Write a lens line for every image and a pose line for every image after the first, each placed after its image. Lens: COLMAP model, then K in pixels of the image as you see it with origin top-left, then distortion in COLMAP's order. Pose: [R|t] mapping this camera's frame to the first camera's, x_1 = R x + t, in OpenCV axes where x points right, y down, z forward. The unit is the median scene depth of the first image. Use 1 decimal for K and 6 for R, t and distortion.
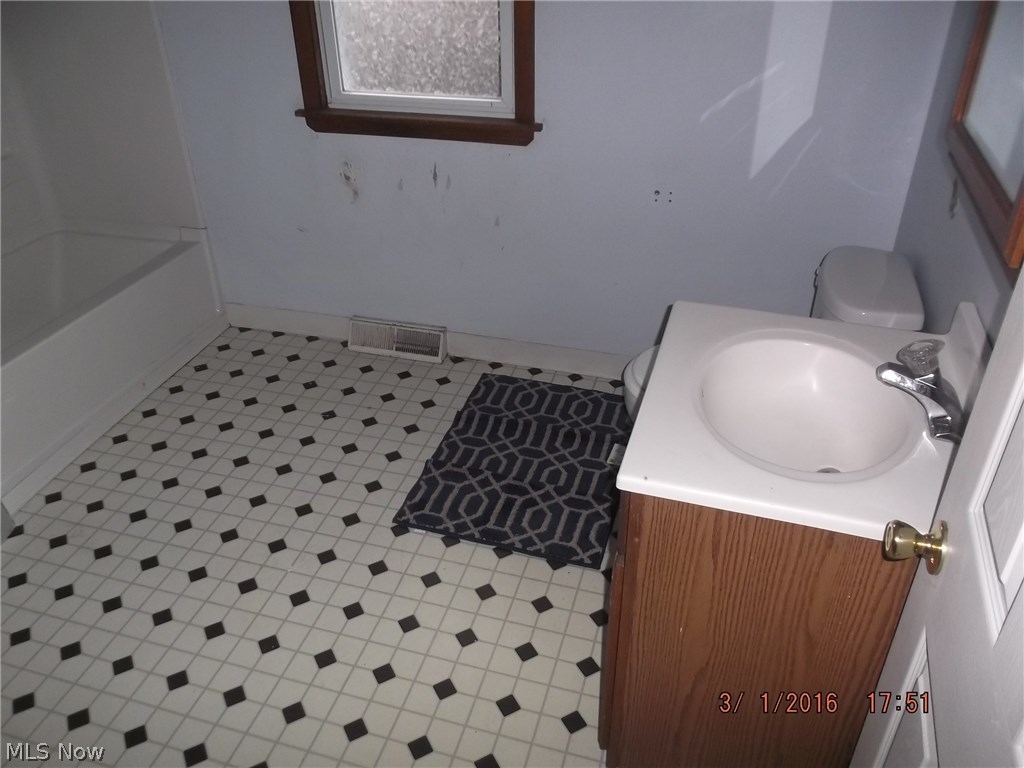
lens RADIAL K [[801.0, 0, 512.0], [0, 801.0, 384.0], [0, 0, 1]] dist [-0.036327, -0.001826]
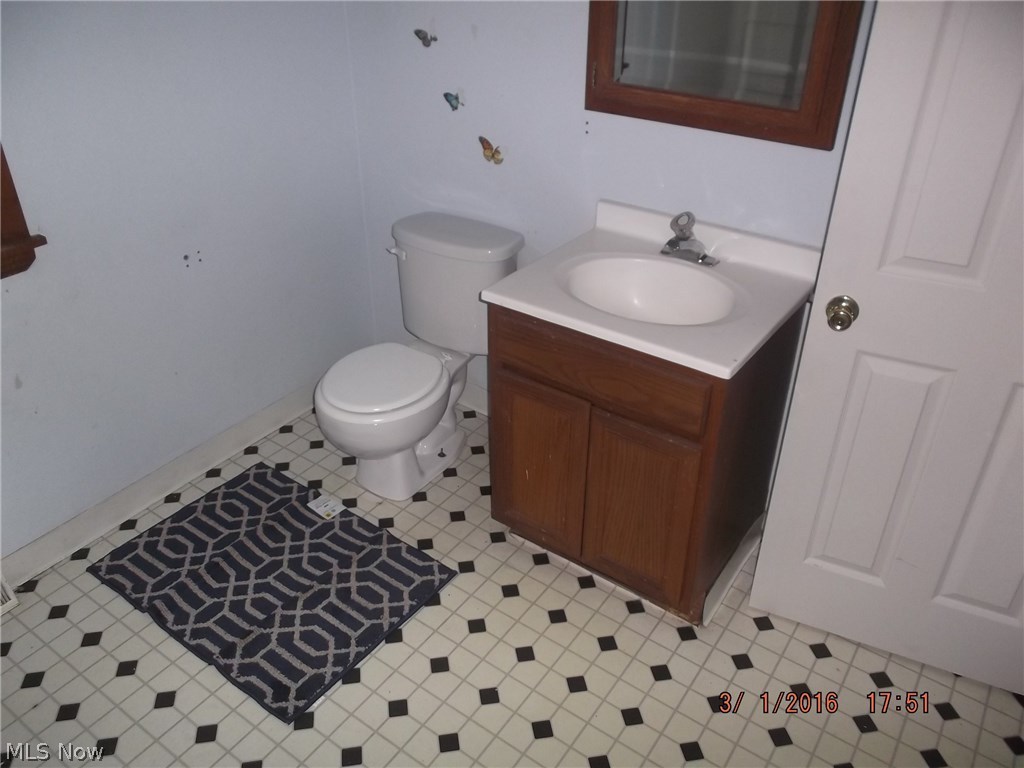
lens RADIAL K [[801.0, 0, 512.0], [0, 801.0, 384.0], [0, 0, 1]] dist [-0.036327, -0.001826]
pose [[0.317196, -0.490424, 0.811709, -0.523002], [0.505379, 0.811664, 0.292906, -0.208057], [-0.802483, 0.317311, 0.505307, 0.302346]]
